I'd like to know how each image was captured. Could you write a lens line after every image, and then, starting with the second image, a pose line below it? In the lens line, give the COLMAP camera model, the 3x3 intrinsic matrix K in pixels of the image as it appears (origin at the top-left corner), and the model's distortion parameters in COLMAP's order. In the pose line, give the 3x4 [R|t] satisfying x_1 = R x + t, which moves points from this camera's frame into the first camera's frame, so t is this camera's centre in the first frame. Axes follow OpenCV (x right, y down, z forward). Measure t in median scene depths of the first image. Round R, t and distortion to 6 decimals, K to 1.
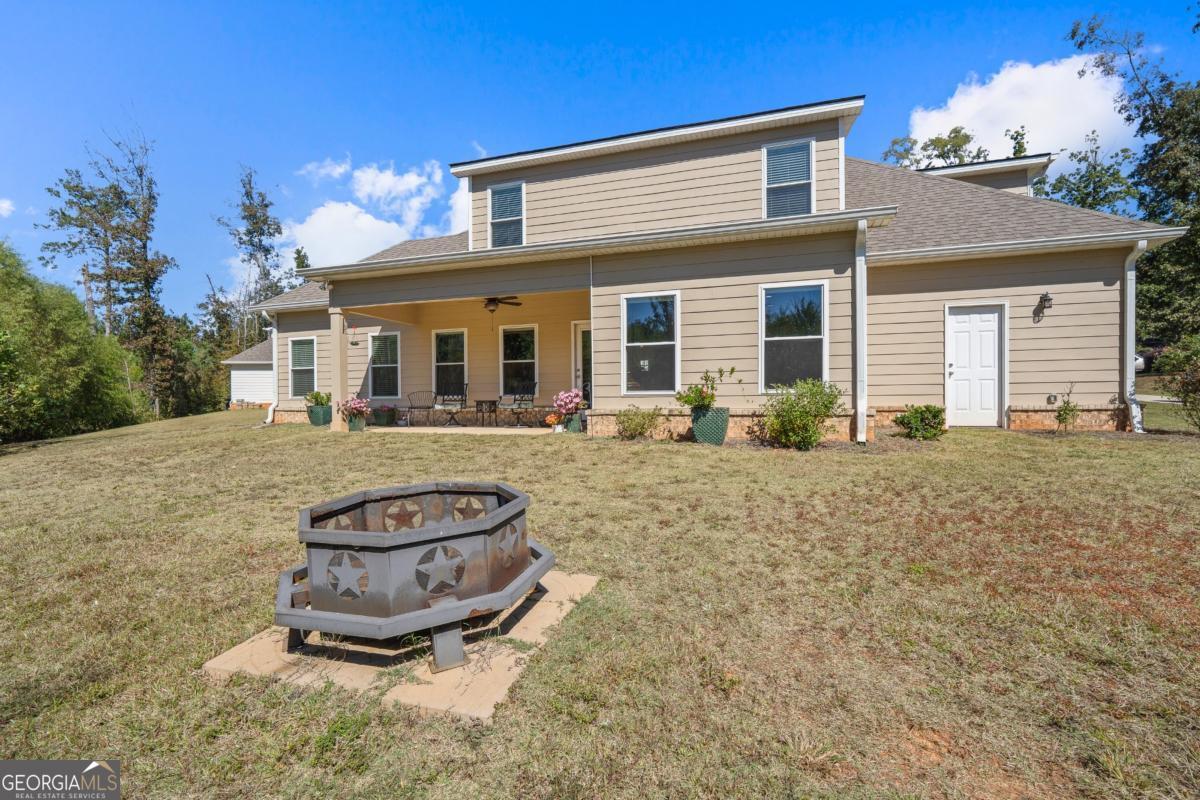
lens RADIAL K [[539.5, 0, 600.6], [0, 539.5, 412.0], [0, 0, 1]] dist [-0.000654, 0.000188]
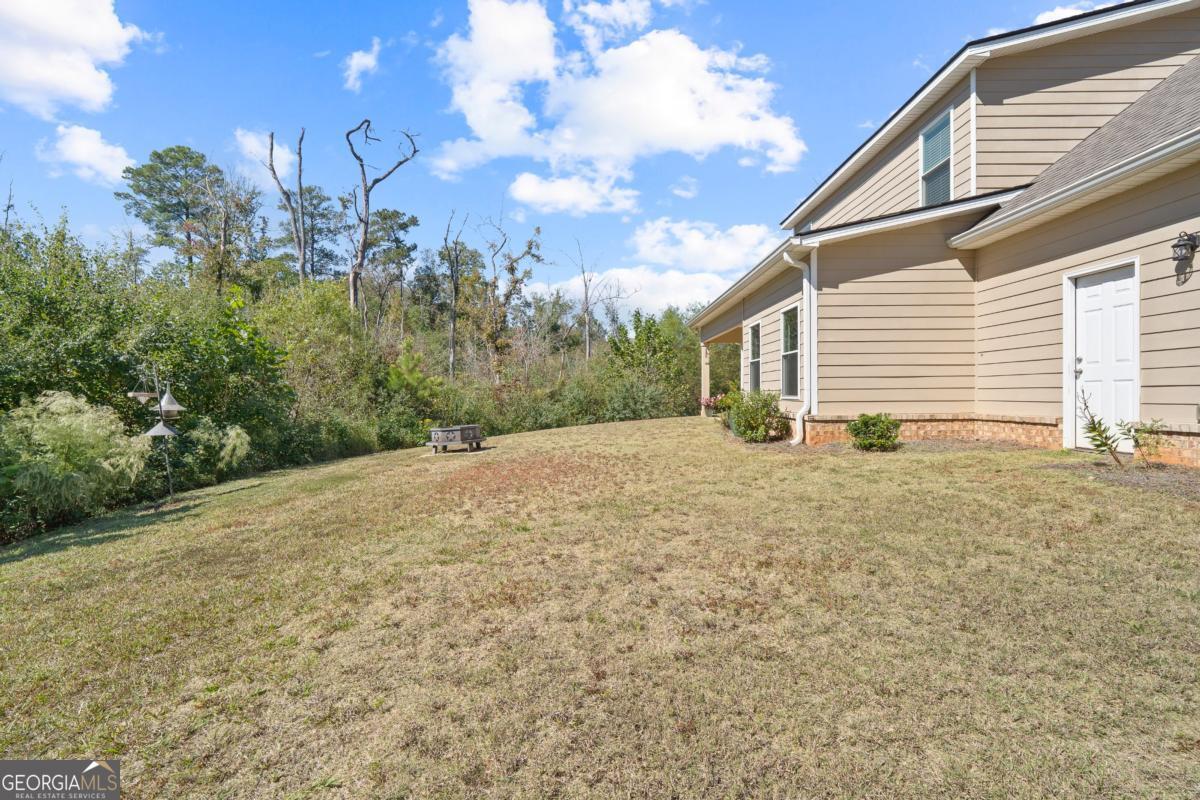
lens RADIAL K [[539.5, 0, 599.0], [0, 539.5, 396.2], [0, 0, 1]] dist [-0.000654, 0.000188]
pose [[0.306465, 0.006712, -0.951858, 1.129669], [-0.005890, 0.999969, 0.005155, -0.040276], [0.951864, 0.004027, 0.306495, 0.198764]]
